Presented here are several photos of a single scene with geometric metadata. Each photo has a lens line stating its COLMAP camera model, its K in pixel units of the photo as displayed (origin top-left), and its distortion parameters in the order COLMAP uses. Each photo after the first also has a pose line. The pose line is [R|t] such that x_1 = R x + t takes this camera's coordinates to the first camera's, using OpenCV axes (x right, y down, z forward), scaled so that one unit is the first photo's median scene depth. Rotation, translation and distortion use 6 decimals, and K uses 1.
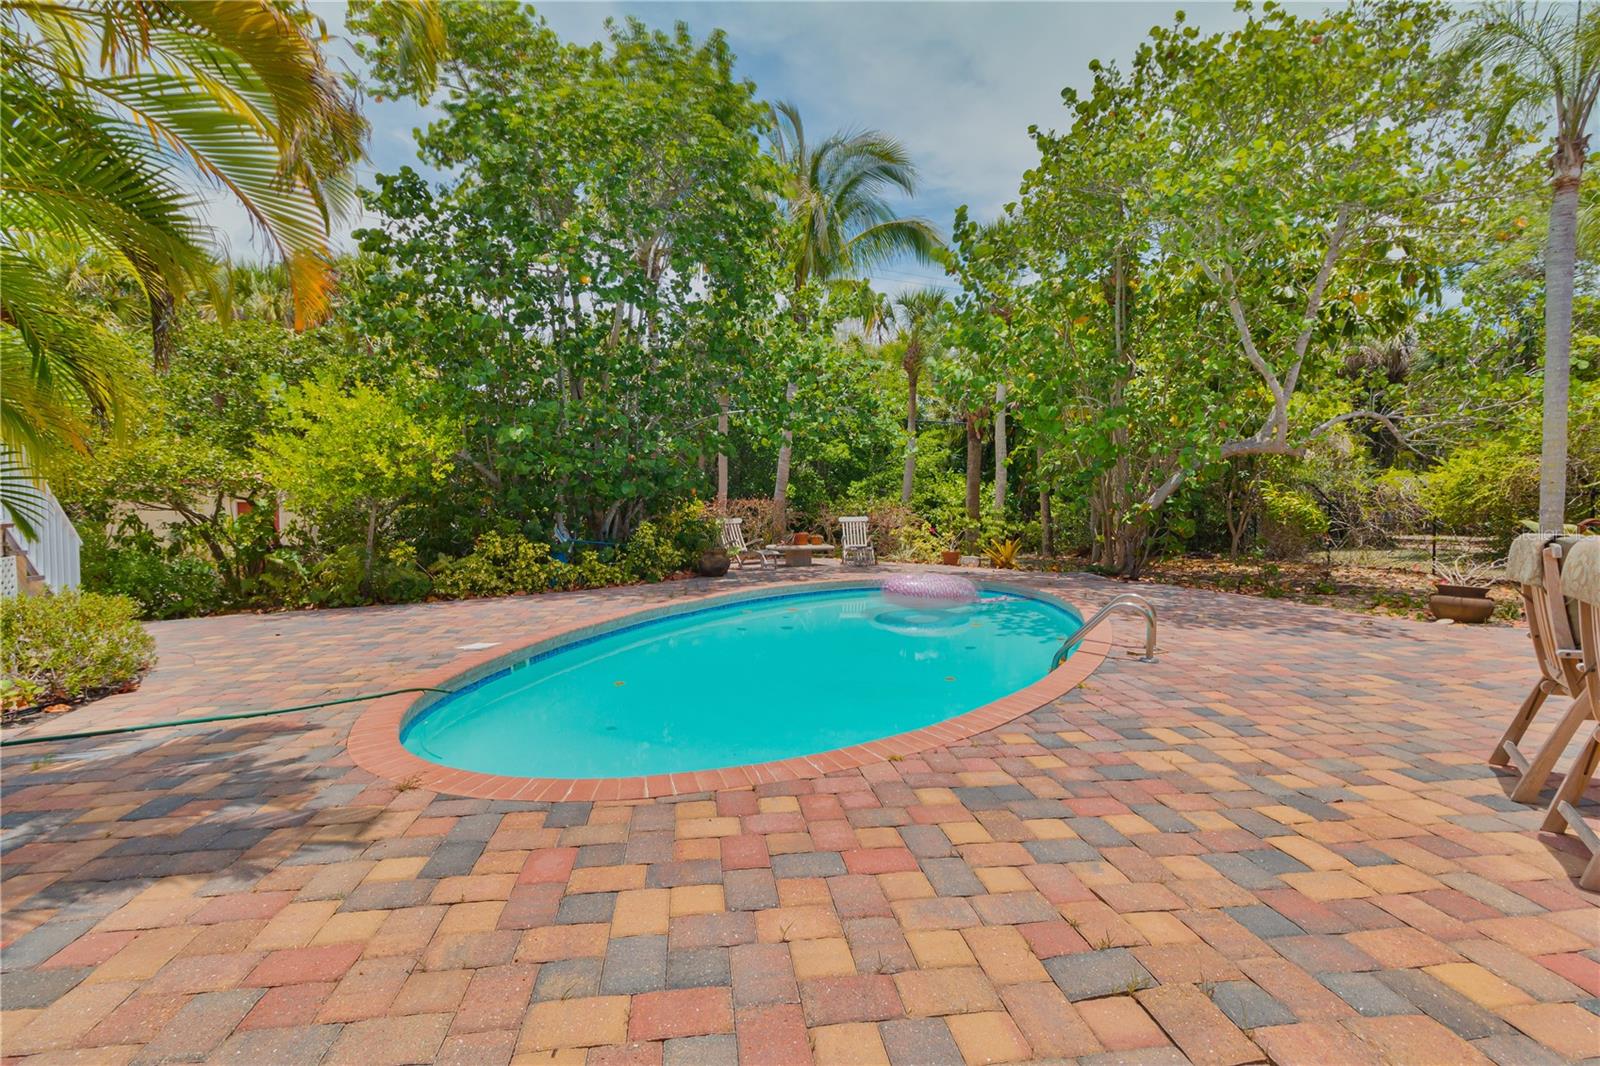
lens RADIAL K [[739.5, 0, 800.2], [0, 739.5, 531.0], [0, 0, 1]] dist [0.001609, 0.000021]
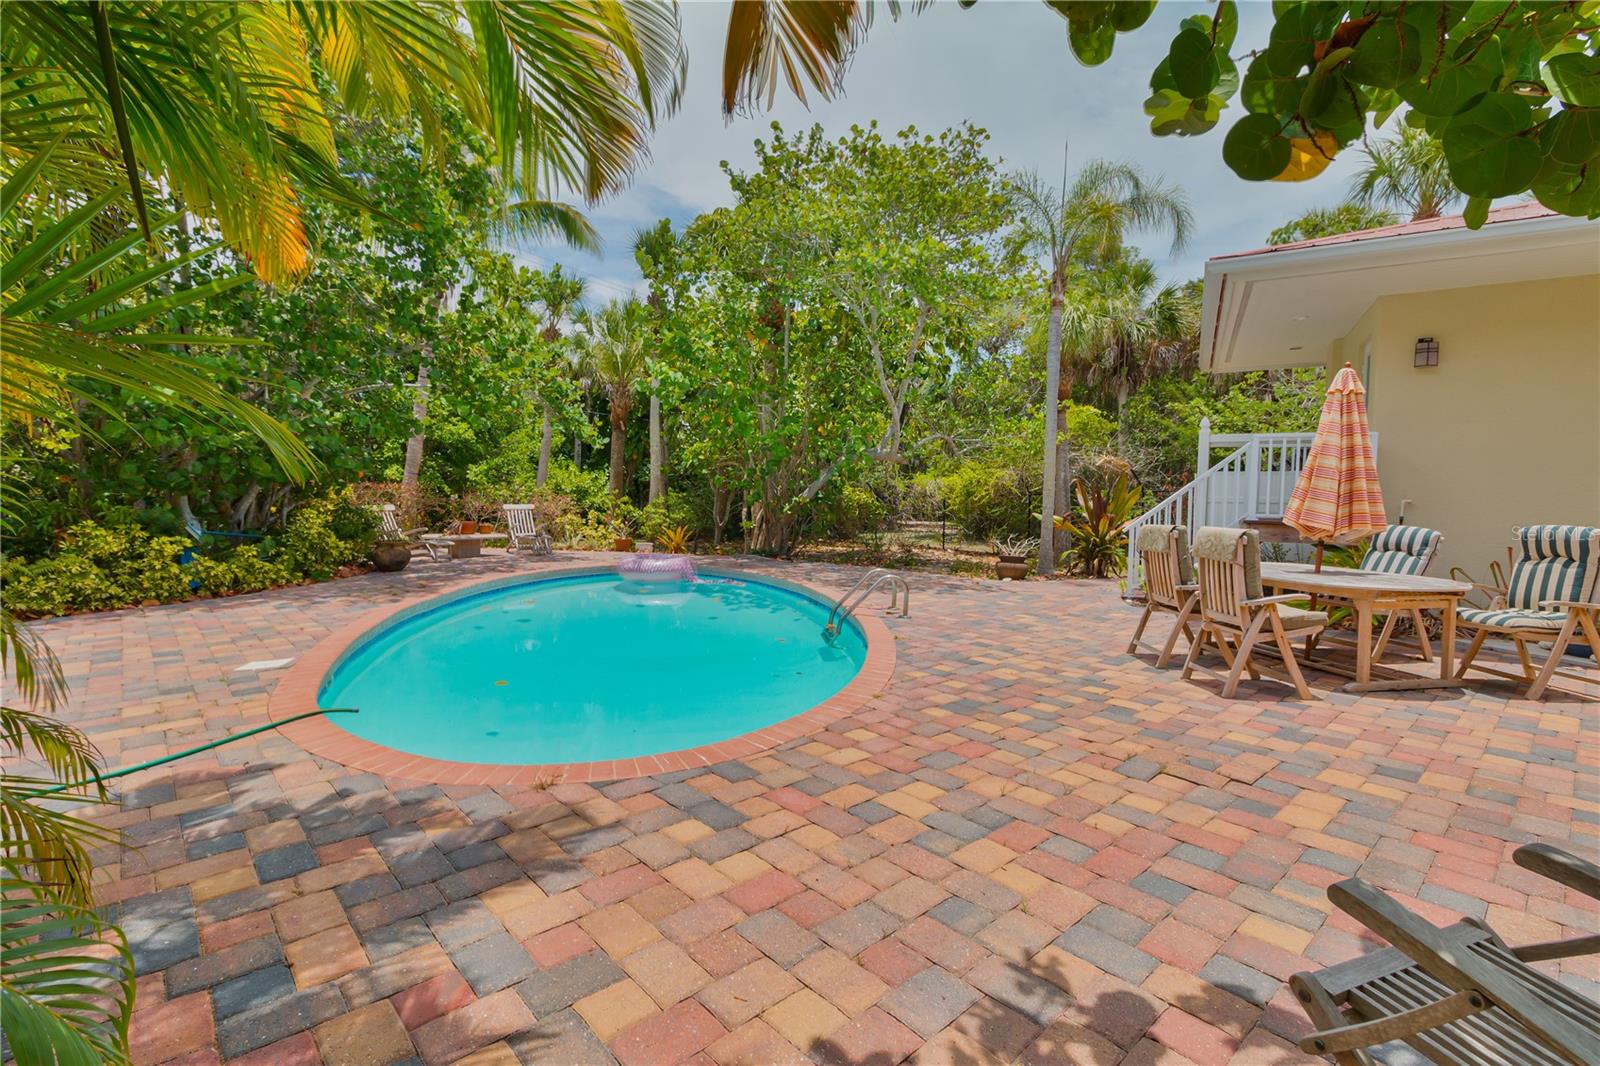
lens RADIAL K [[739.5, 0, 794.5], [0, 739.5, 531.9], [0, 0, 1]] dist [0.001609, 0.000021]
pose [[0.823878, -0.011281, 0.566655, -0.840601], [-0.000967, 0.999772, 0.021310, -0.018464], [-0.566767, -0.018105, 0.823679, -0.009775]]
